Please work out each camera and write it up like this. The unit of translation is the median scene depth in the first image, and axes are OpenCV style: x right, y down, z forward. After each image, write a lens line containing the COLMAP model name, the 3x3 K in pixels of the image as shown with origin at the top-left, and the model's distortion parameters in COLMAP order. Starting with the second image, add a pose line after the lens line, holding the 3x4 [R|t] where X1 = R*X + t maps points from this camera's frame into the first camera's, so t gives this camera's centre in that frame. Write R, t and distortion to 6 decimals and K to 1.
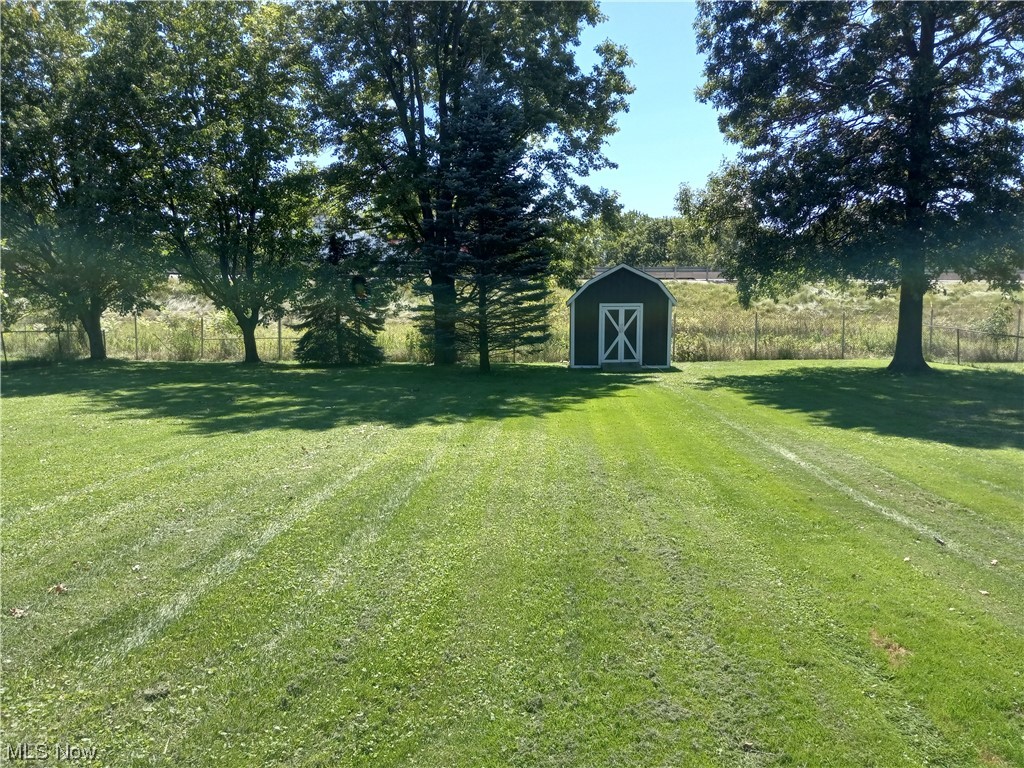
lens RADIAL K [[817.8, 0, 511.9], [0, 817.8, 410.7], [0, 0, 1]] dist [0.081244, -0.118916]
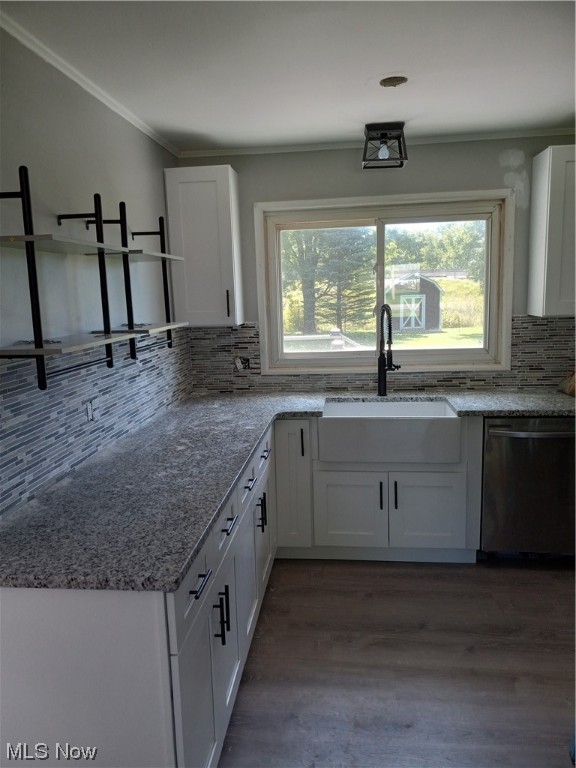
lens RADIAL K [[613.3, 0, 288.0], [0, 613.3, 384.0], [0, 0, 1]] dist [0.081244, -0.118916]
pose [[0.999548, -0.021986, -0.020516, -0.106257], [0.022280, 0.999651, 0.014218, 0.034446], [0.020196, -0.014668, 0.999688, -0.318422]]
